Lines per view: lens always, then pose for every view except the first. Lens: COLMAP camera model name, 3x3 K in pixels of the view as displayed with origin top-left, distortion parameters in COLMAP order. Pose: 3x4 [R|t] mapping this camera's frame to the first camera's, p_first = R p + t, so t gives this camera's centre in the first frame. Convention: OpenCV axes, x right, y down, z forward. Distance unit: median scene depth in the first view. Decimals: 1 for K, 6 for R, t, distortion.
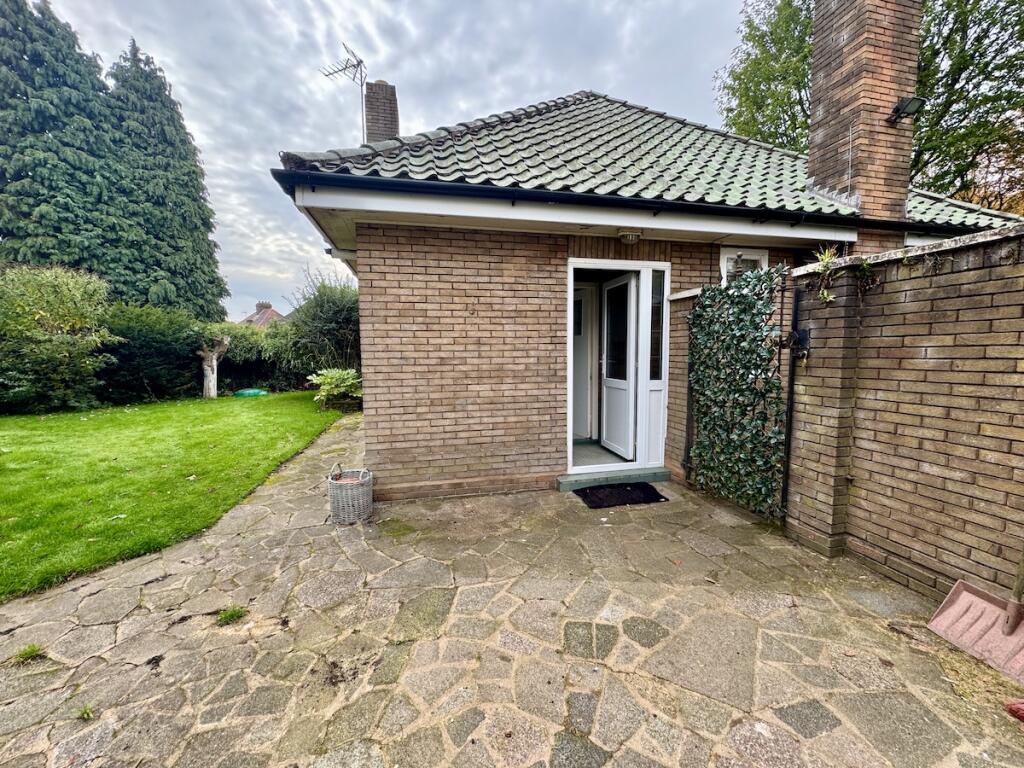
lens RADIAL K [[411.6, 0, 514.1], [0, 411.6, 384.2], [0, 0, 1]] dist [-0.000371, -0.000383]
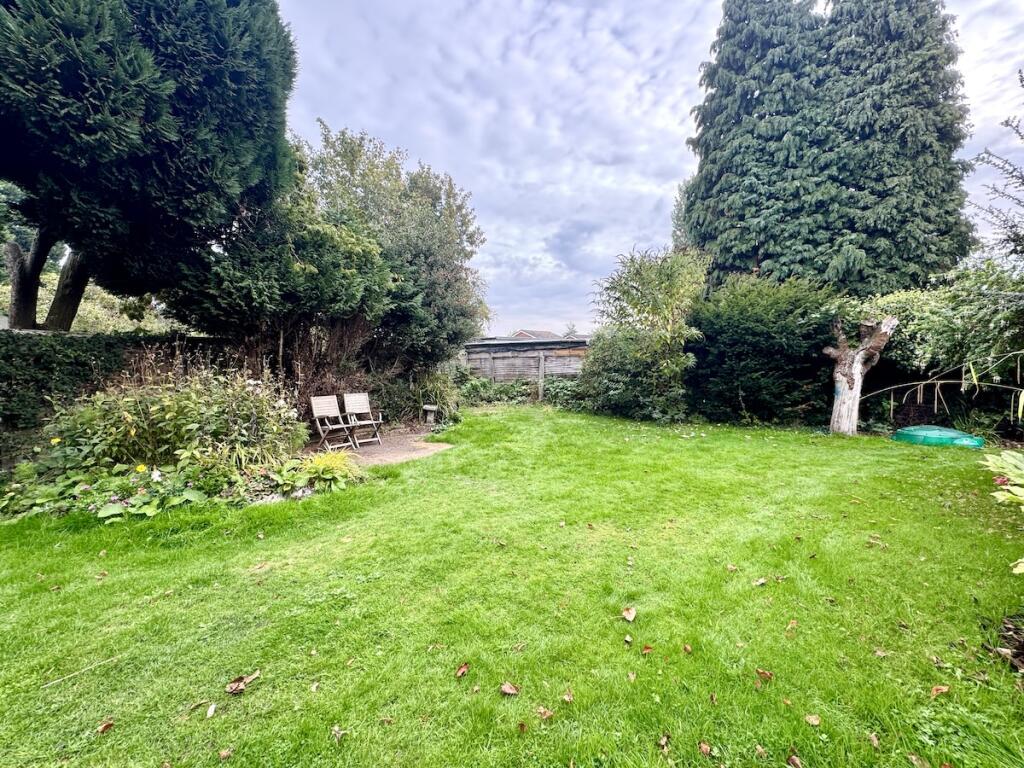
lens RADIAL K [[411.6, 0, 514.1], [0, 411.6, 384.2], [0, 0, 1]] dist [-0.000371, -0.000383]
pose [[0.029949, 0.067422, -0.997275, -0.176982], [-0.068601, 0.995509, 0.065243, -0.030834], [0.997195, 0.066461, 0.034440, 0.455187]]
